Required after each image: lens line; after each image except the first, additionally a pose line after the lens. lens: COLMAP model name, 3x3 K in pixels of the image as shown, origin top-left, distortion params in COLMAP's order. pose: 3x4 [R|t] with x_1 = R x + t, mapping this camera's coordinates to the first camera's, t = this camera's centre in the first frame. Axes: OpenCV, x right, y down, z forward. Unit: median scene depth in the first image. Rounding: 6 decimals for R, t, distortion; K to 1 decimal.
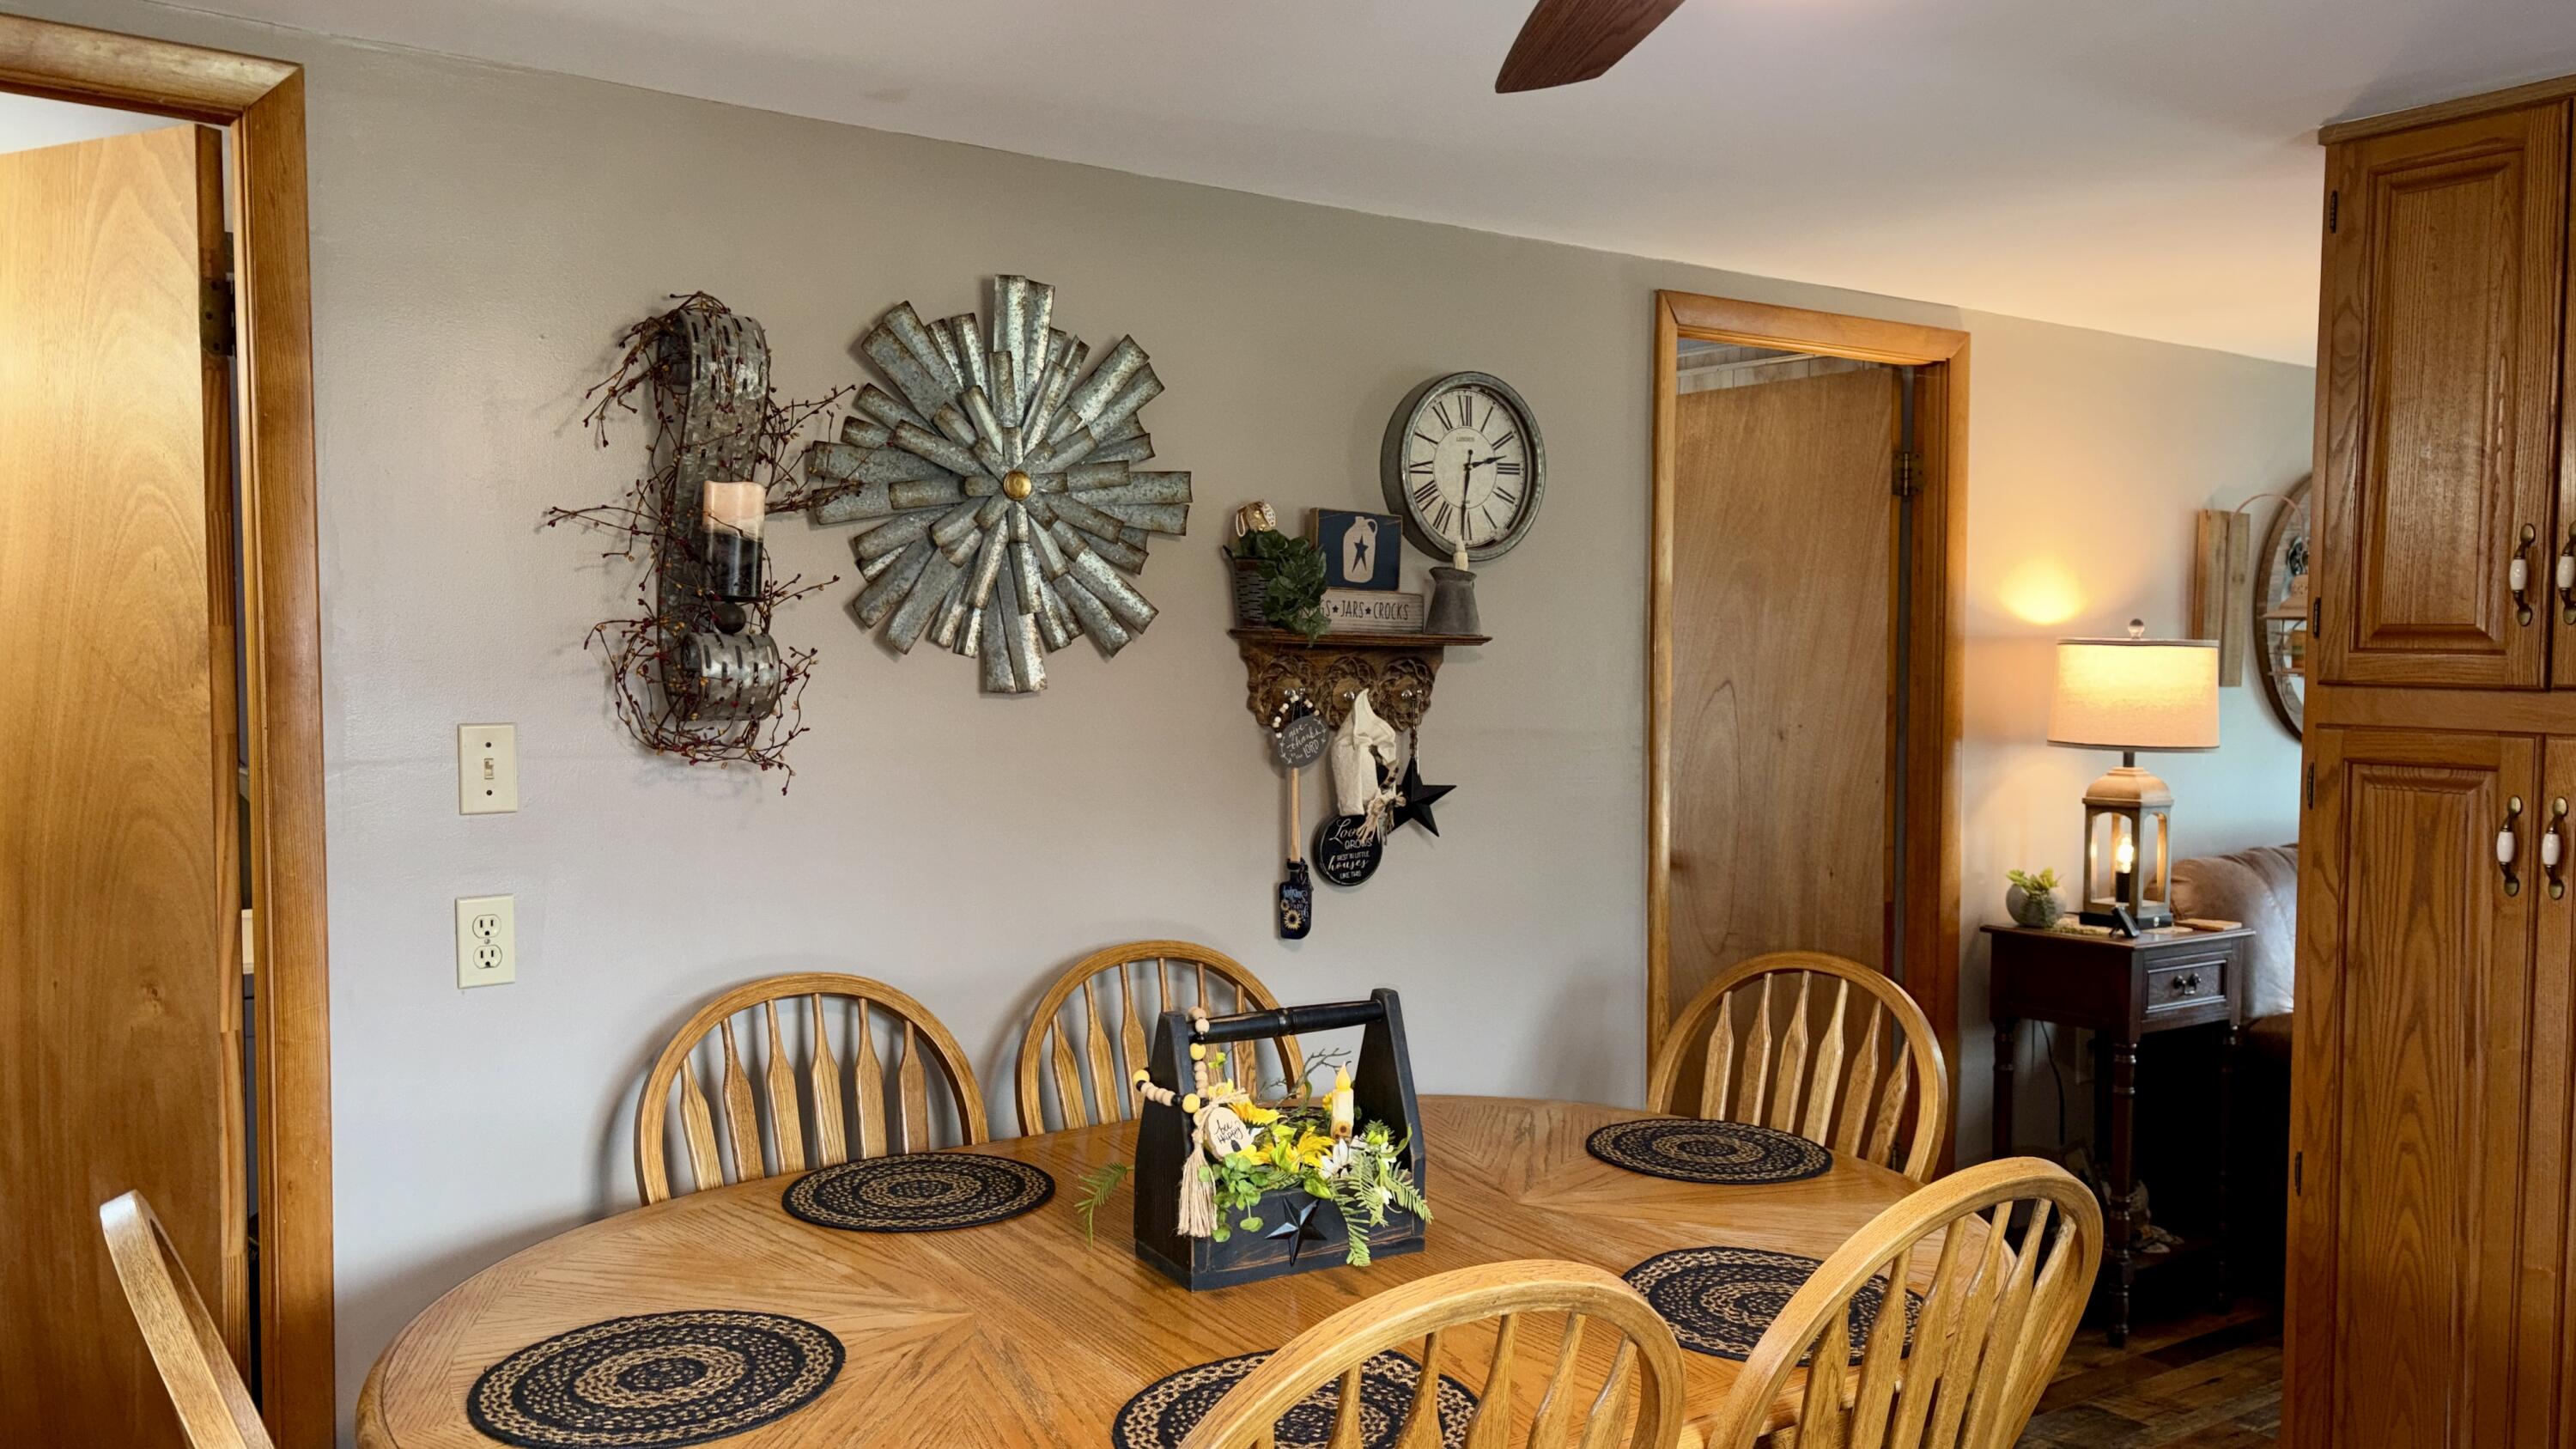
lens RADIAL K [[1976.8, 0, 1318.4], [0, 1976.8, 735.8], [0, 0, 1]] dist [0.089637, -0.123725]
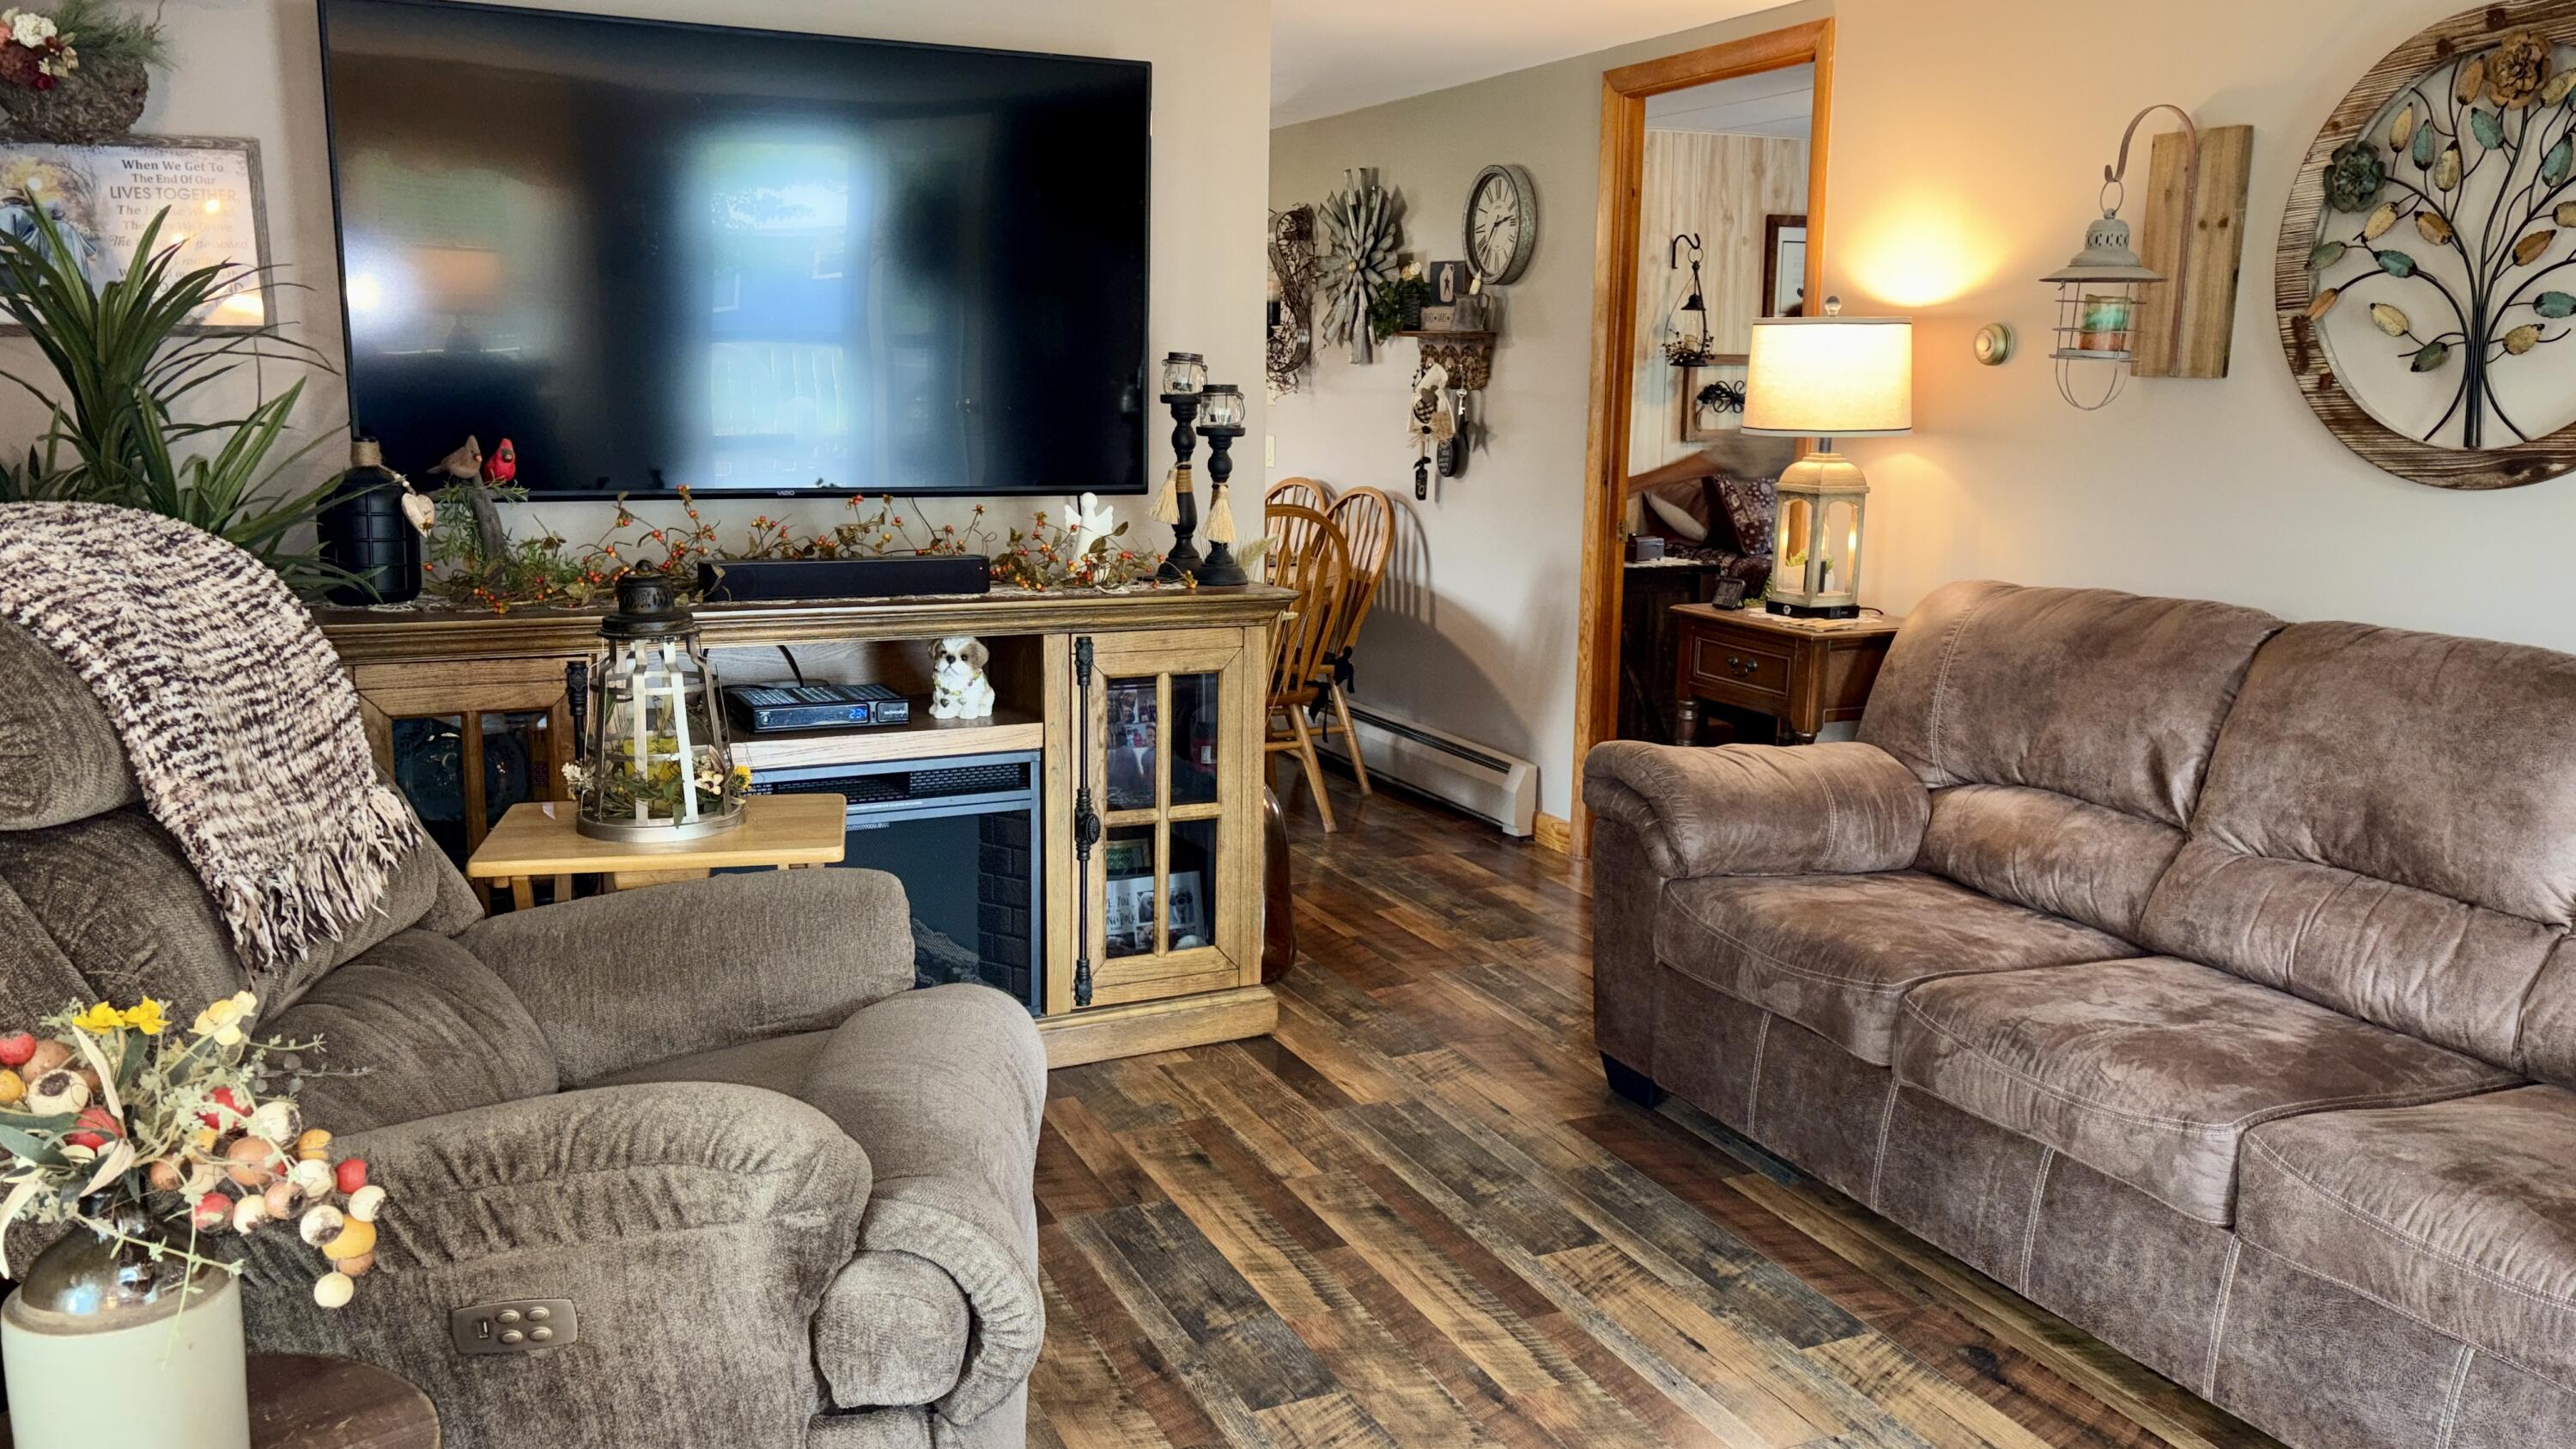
lens RADIAL K [[1976.8, 0, 1318.4], [0, 1976.8, 735.8], [0, 0, 1]] dist [0.089637, -0.123725]
pose [[-0.180639, 0.161507, -0.970199, 1.768328], [-0.073824, 0.981417, 0.177120, -0.001461], [0.980775, 0.103619, -0.165359, 1.170304]]
